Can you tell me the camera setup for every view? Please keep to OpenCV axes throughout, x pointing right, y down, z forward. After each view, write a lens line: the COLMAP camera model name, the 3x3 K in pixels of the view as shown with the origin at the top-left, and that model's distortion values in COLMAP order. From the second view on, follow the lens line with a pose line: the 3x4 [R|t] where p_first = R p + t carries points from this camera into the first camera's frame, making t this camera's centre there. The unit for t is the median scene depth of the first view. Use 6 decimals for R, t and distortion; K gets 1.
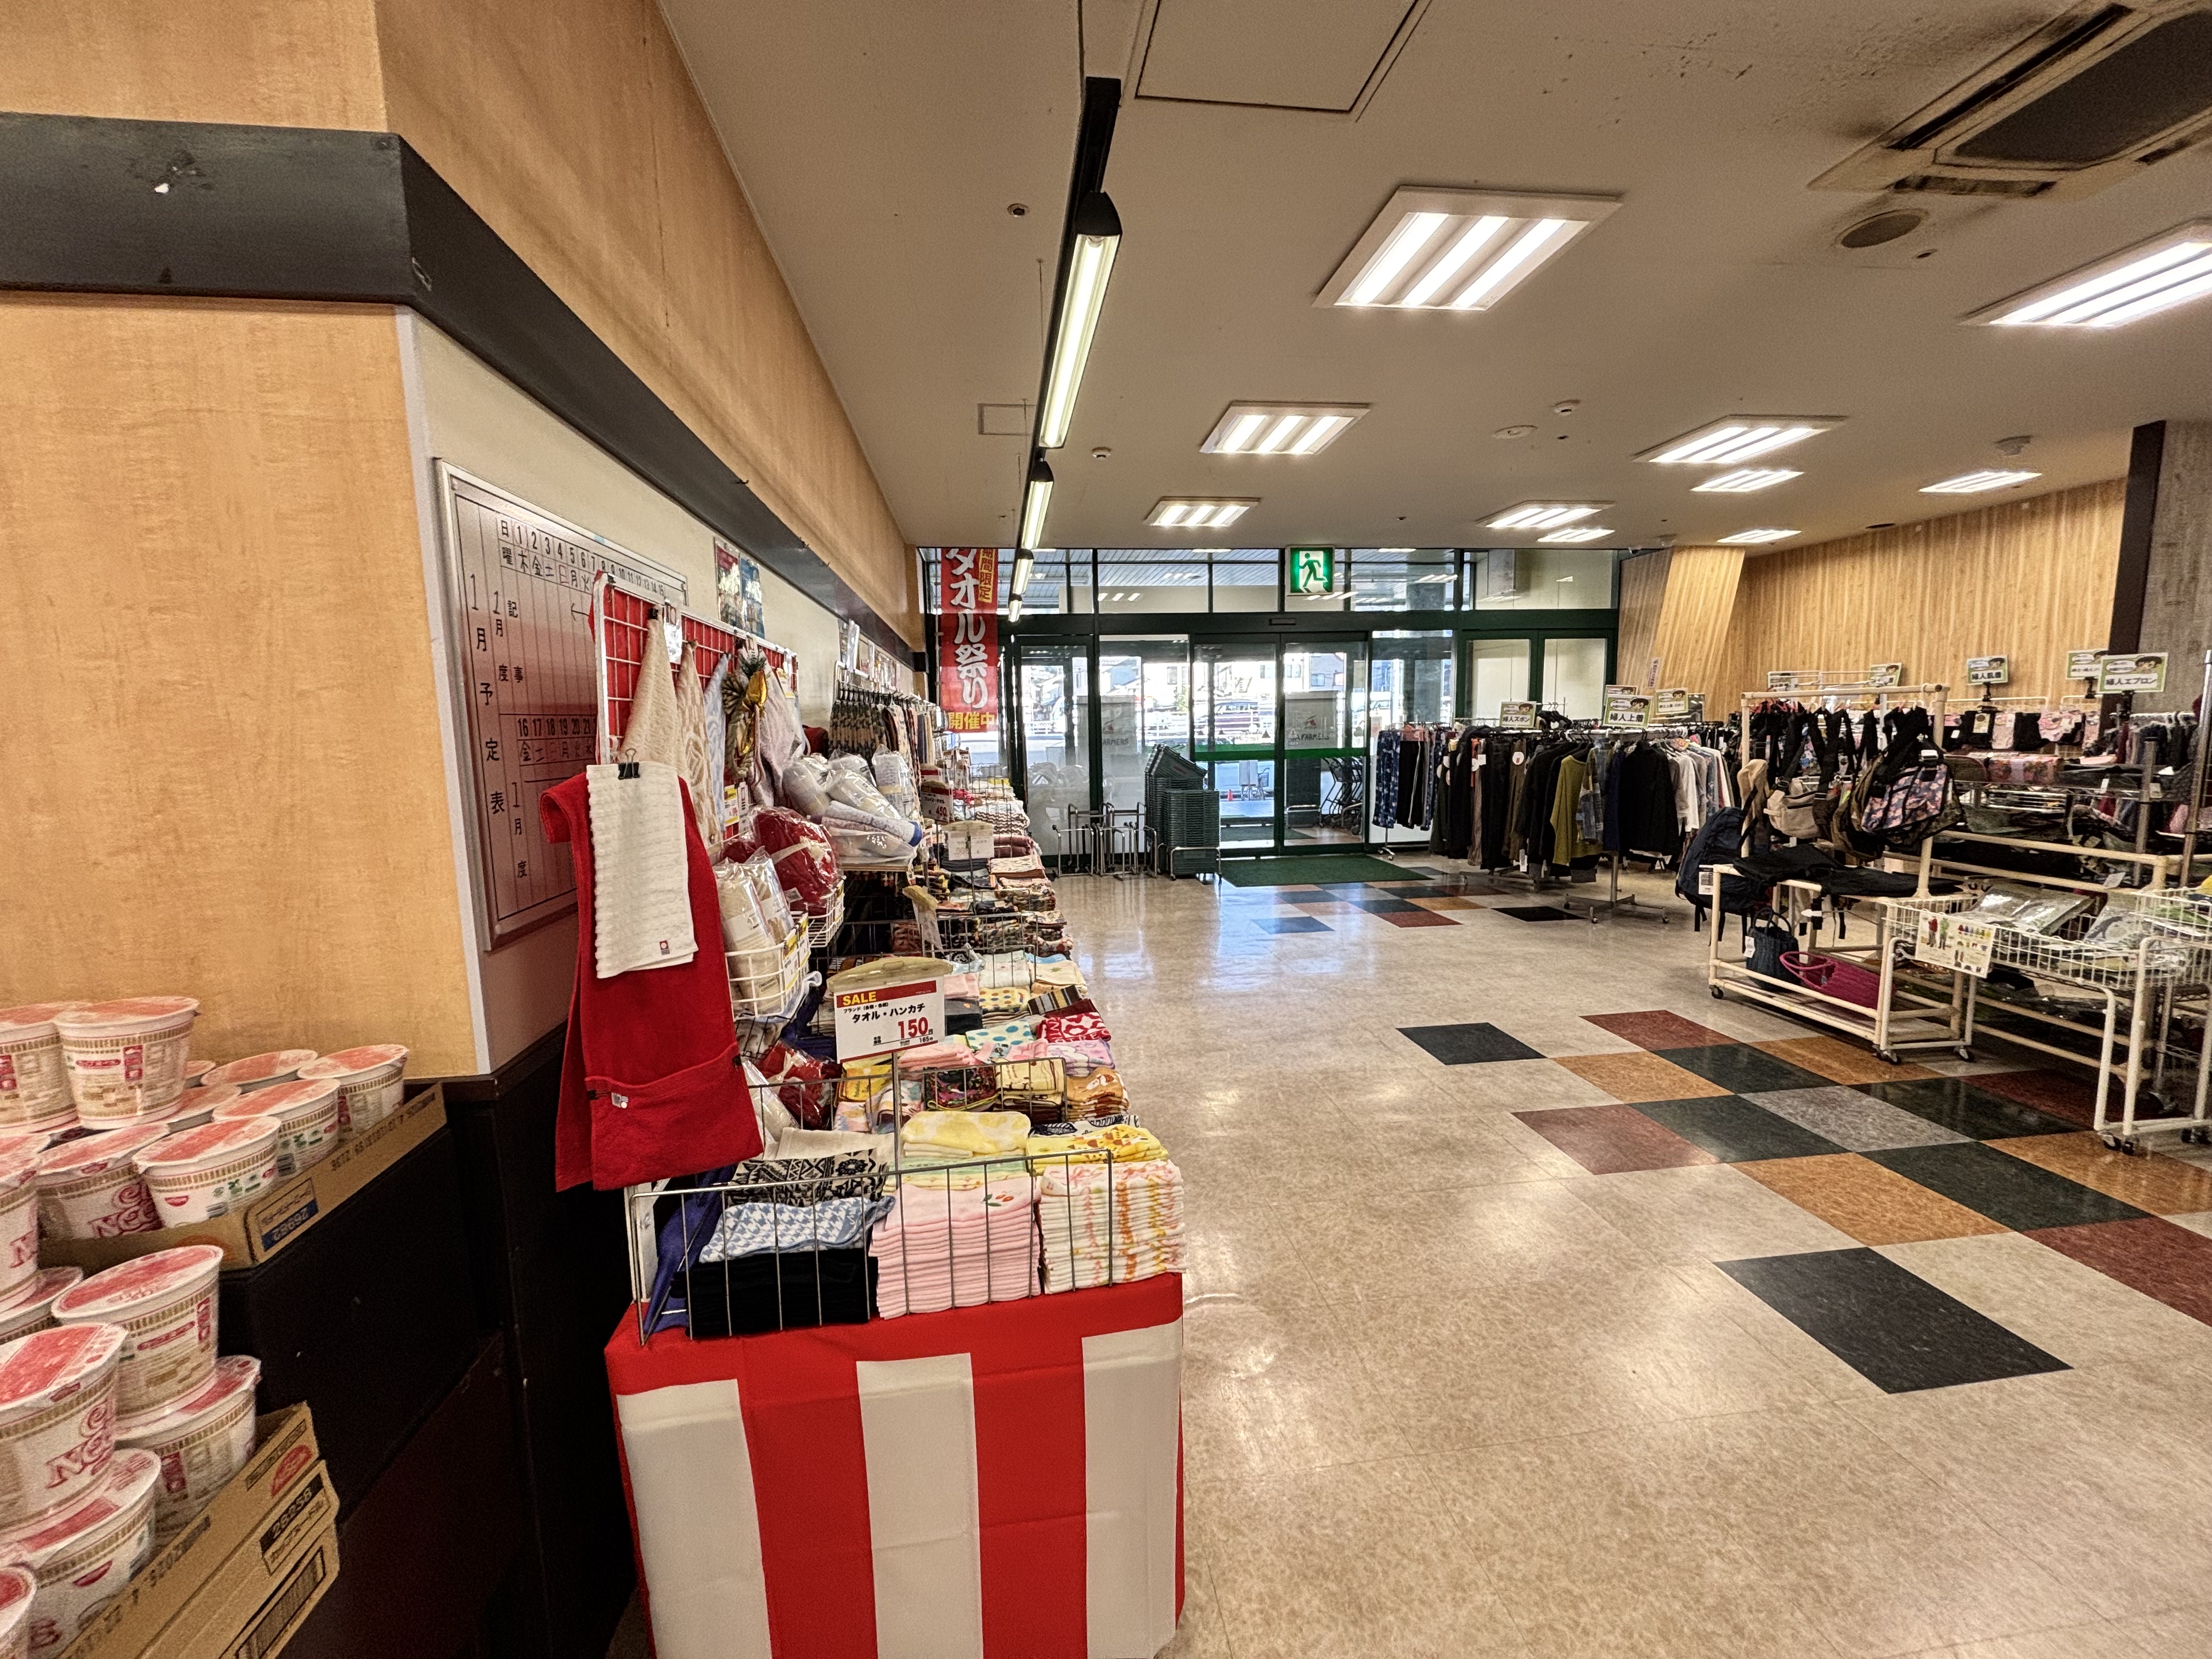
lens RADIAL K [[884.2, 0, 1101.5], [0, 884.2, 827.1], [0, 0, 1]] dist [0.008627, -0.004332]
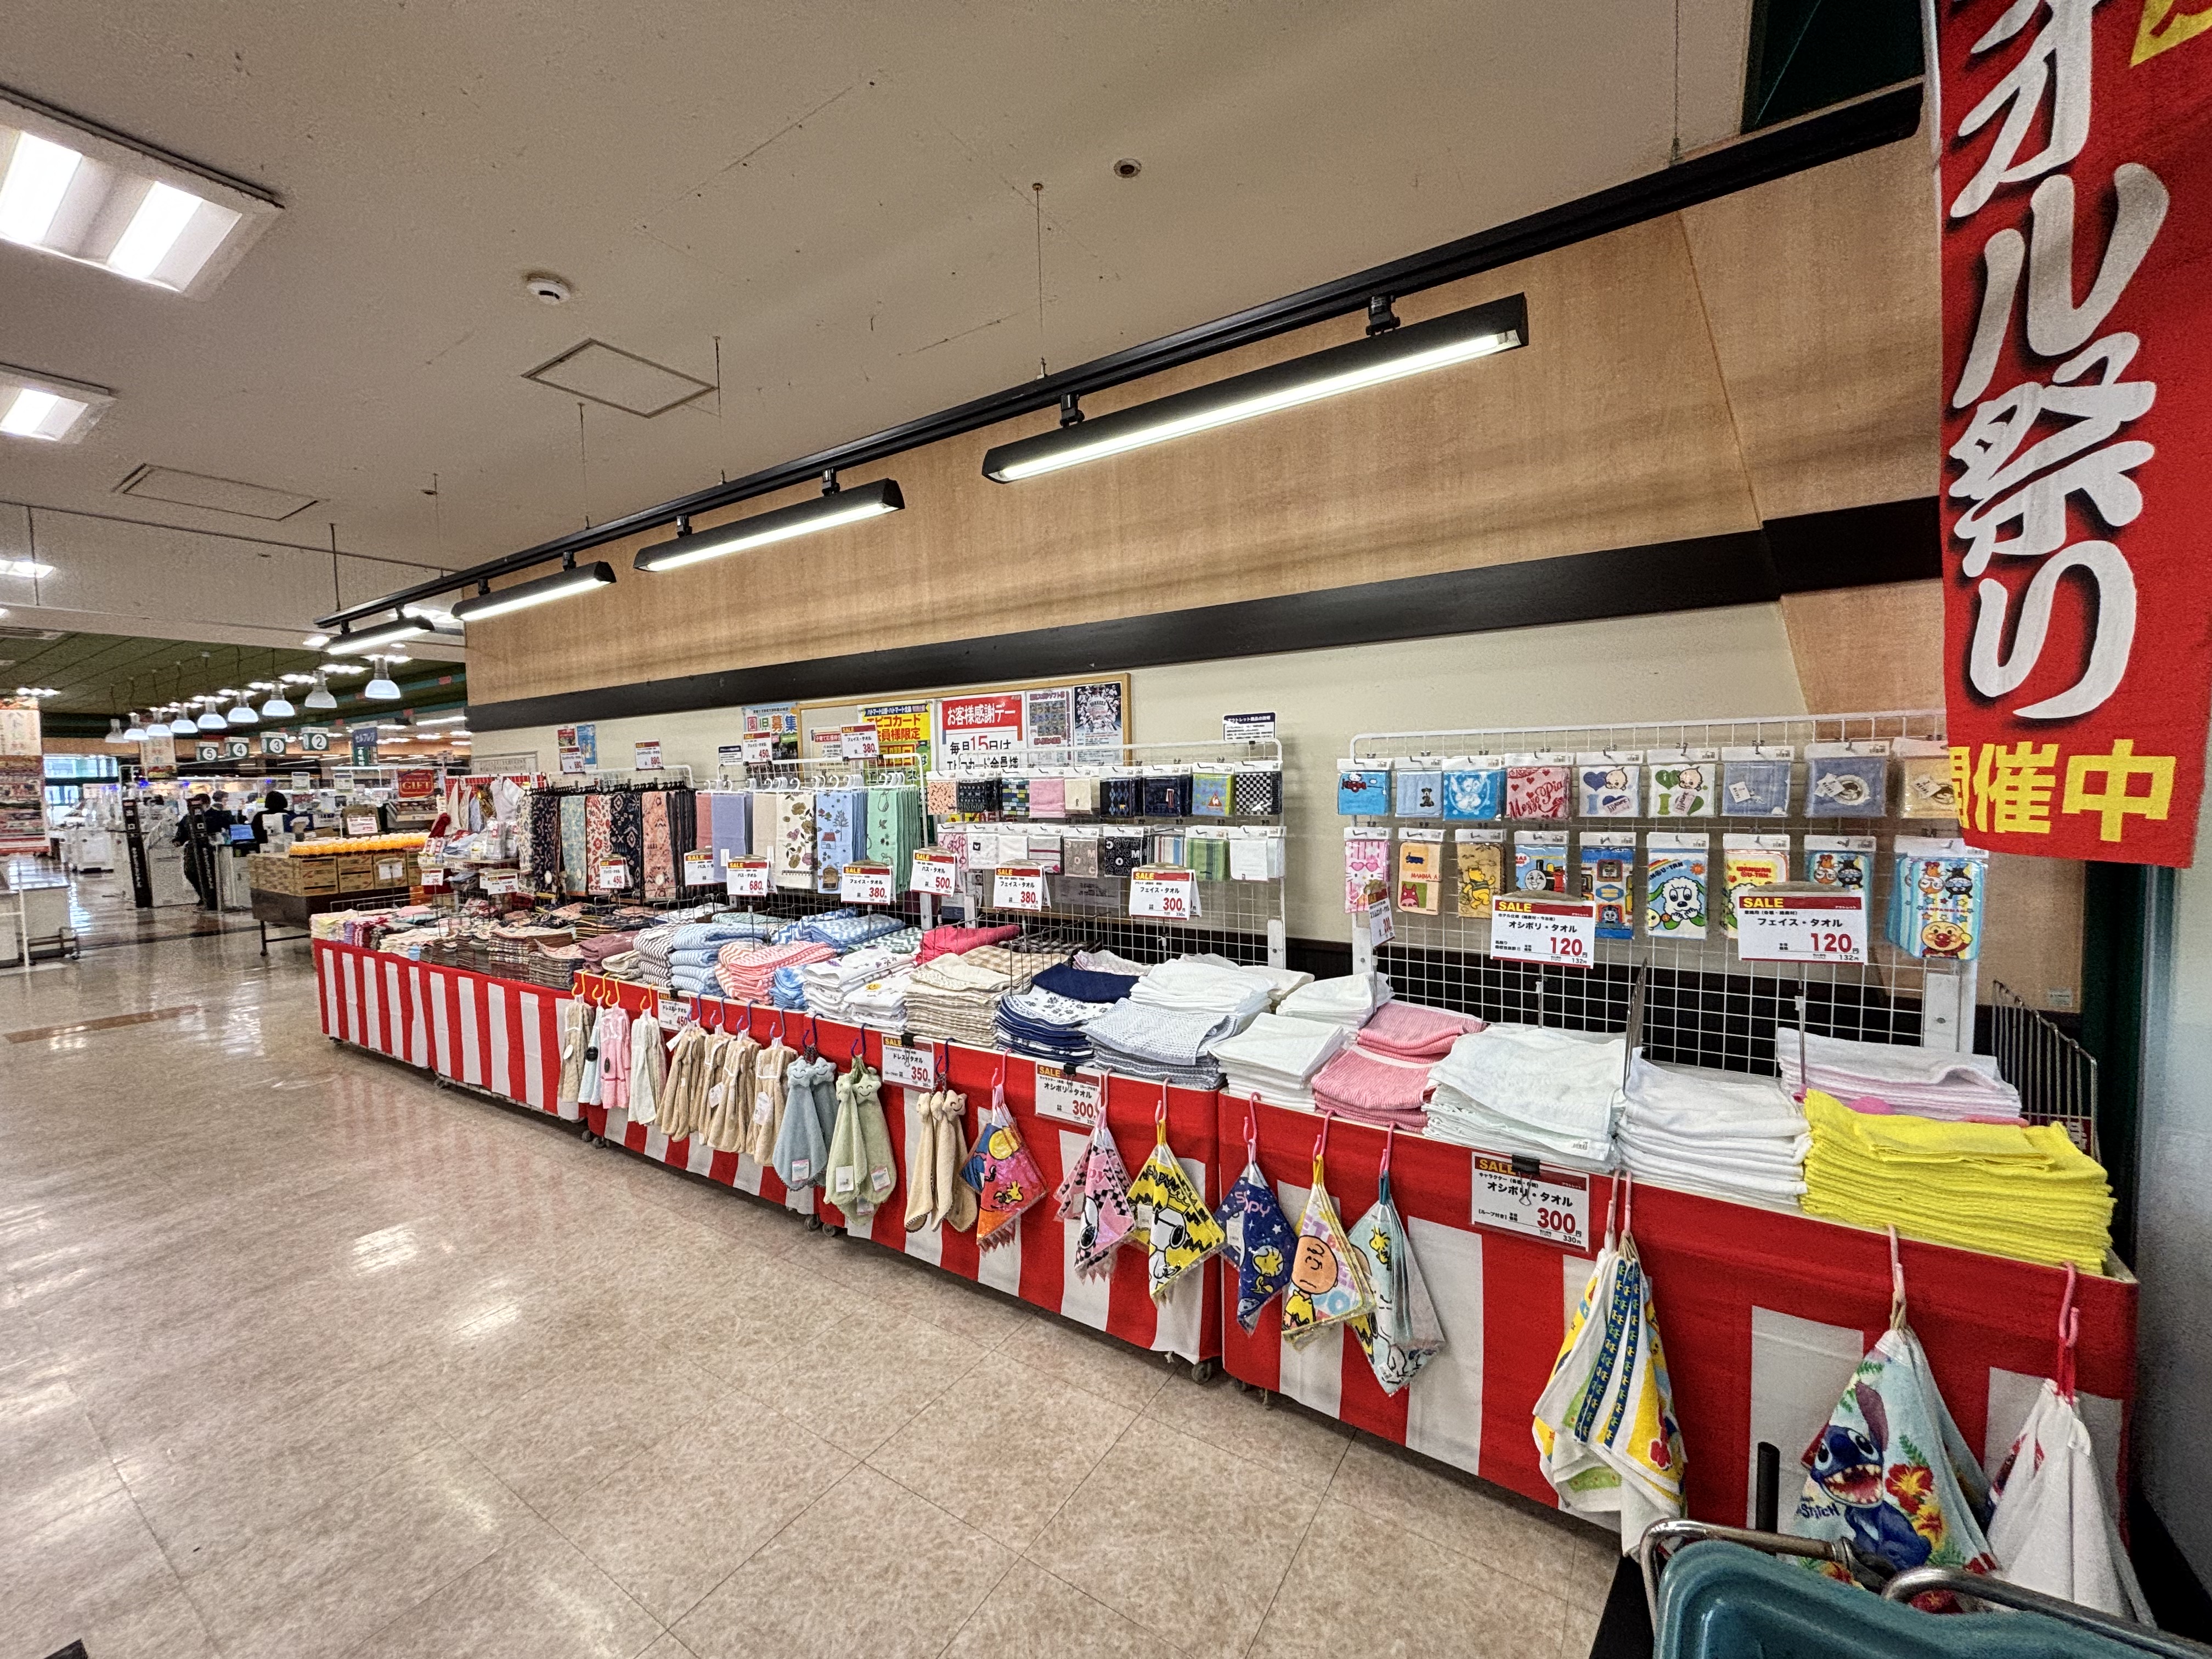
lens RADIAL K [[884.2, 0, 1101.5], [0, 884.2, 827.1], [0, 0, 1]] dist [0.008627, -0.004332]
pose [[-0.649898, 0.078951, -0.755909, 0.125660], [-0.053856, 0.987306, 0.149422, -0.134838], [0.758111, 0.137819, -0.637396, 1.008498]]
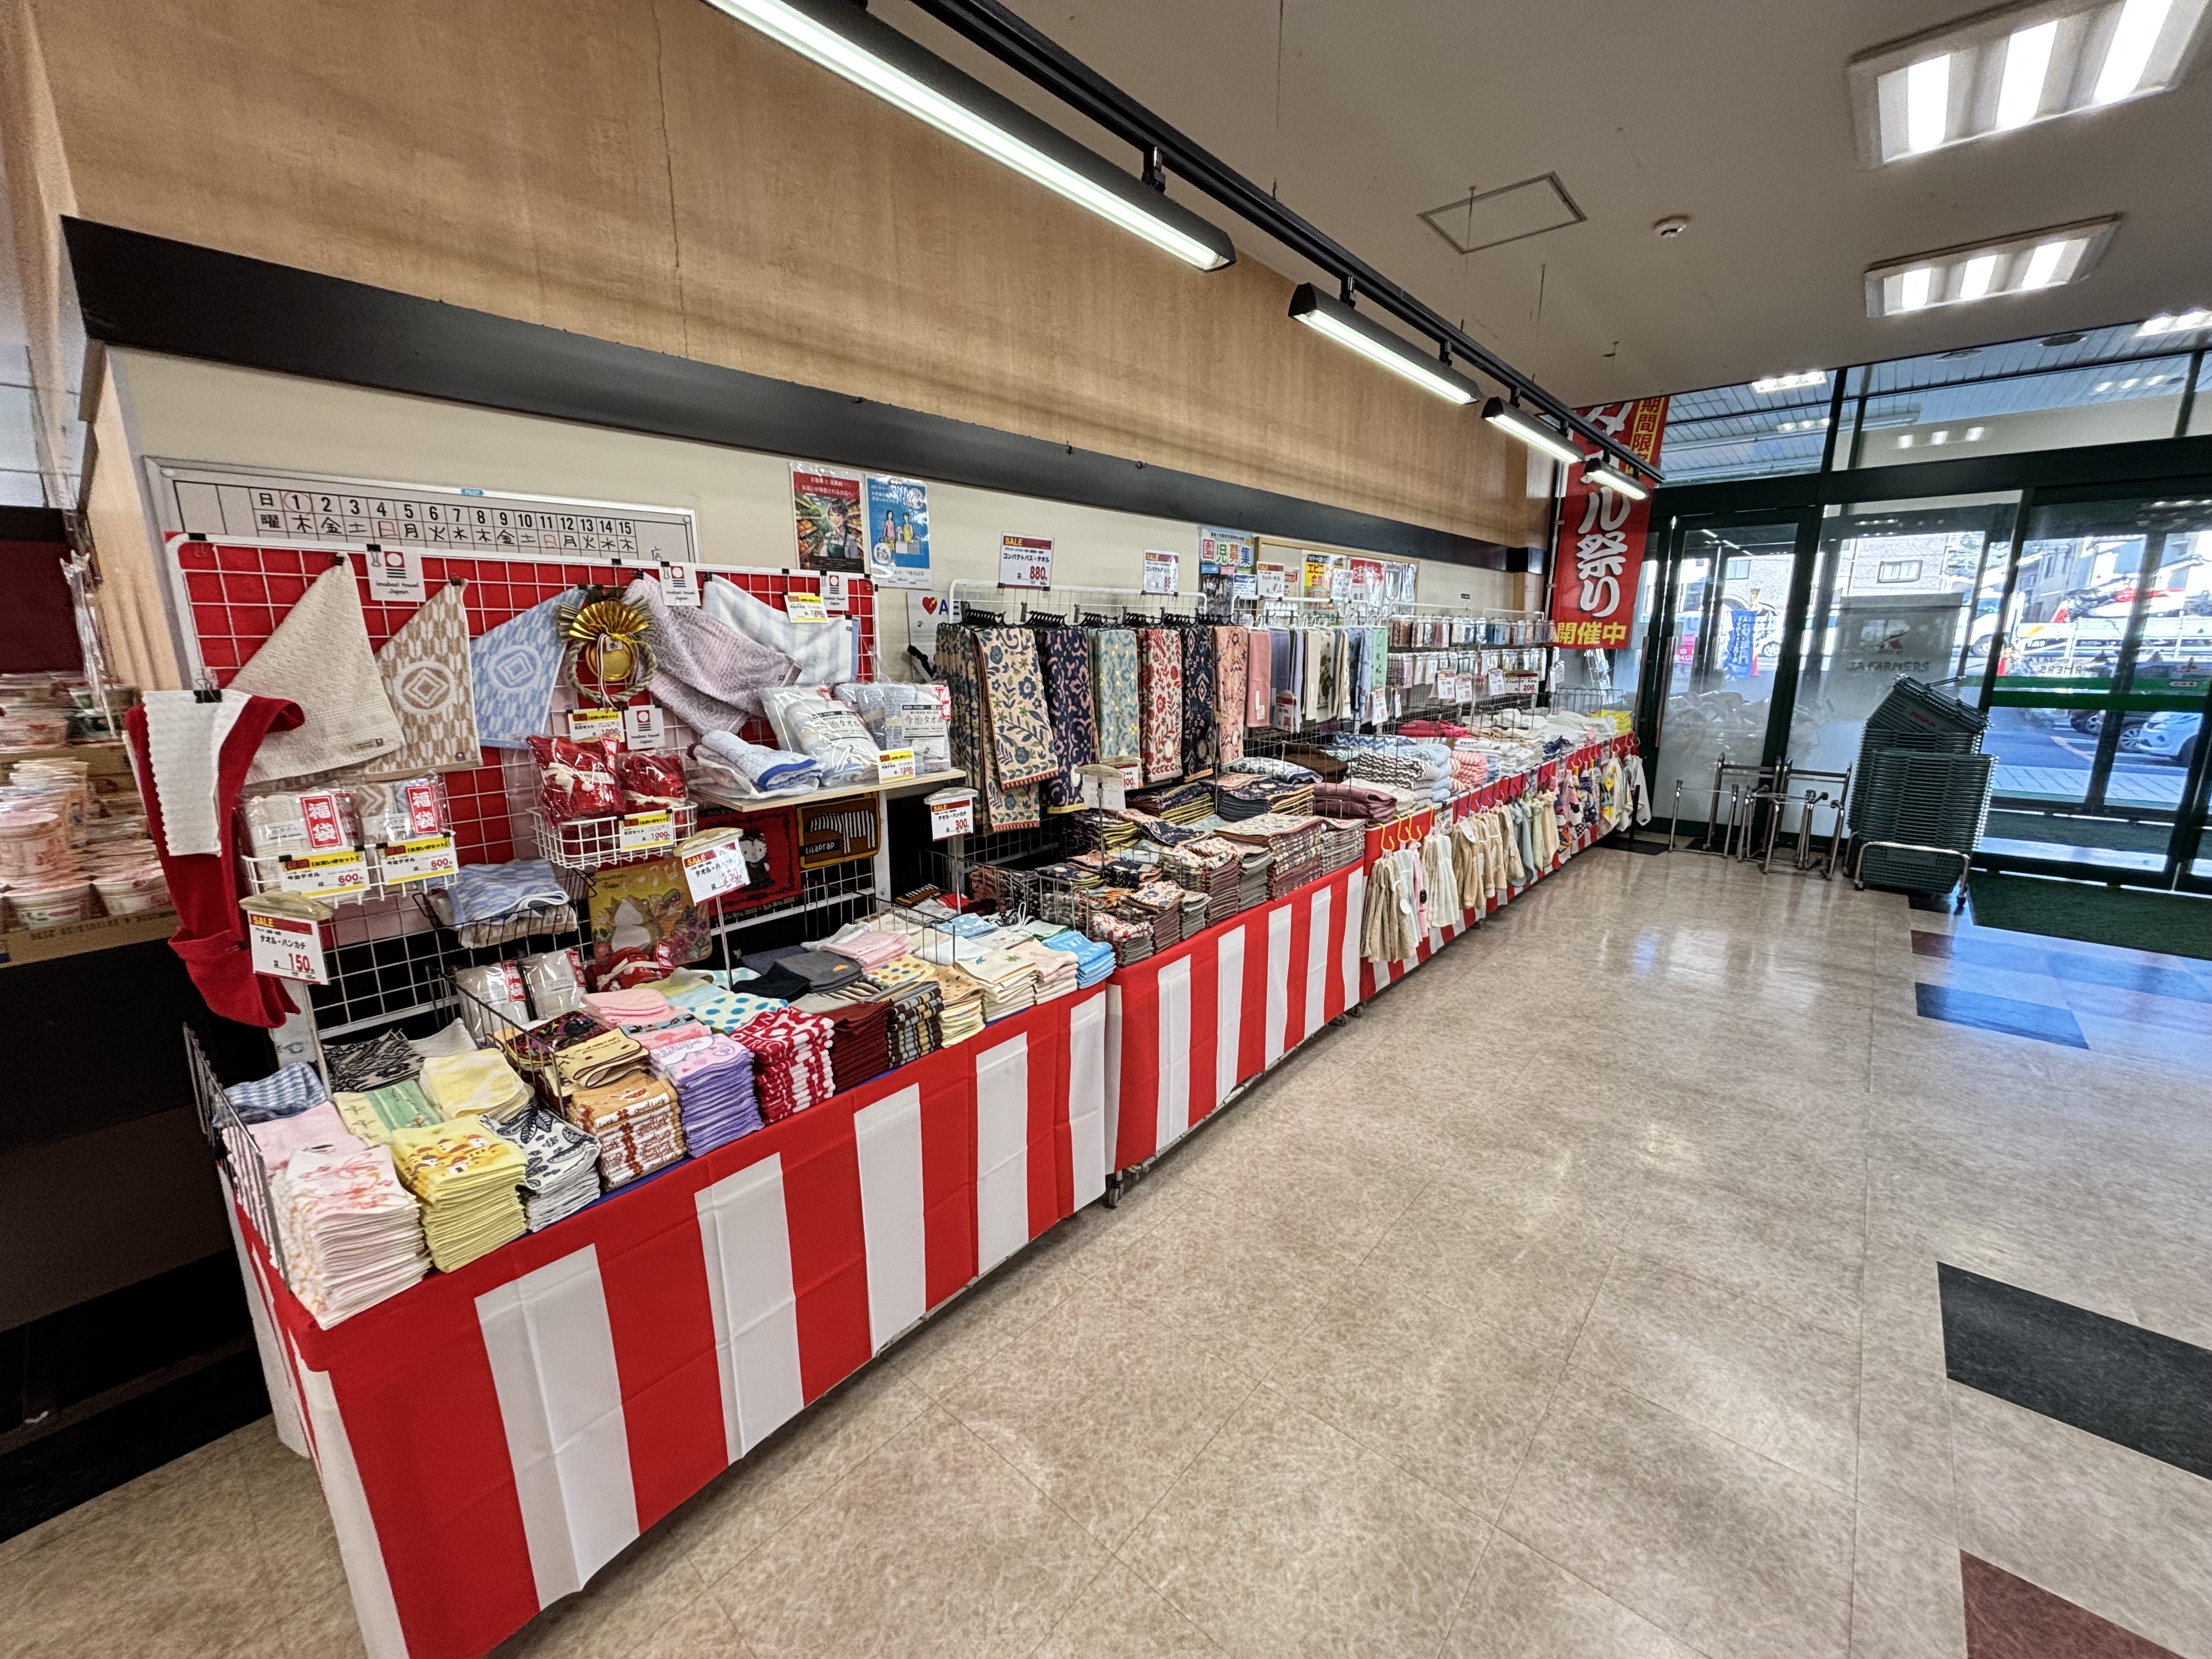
lens RADIAL K [[884.2, 0, 1101.5], [0, 884.2, 827.1], [0, 0, 1]] dist [0.008627, -0.004332]
pose [[0.666345, 0.173970, -0.725065, 0.171007], [-0.096933, 0.984360, 0.147102, -0.026019], [0.739316, -0.027738, 0.672787, 0.151270]]
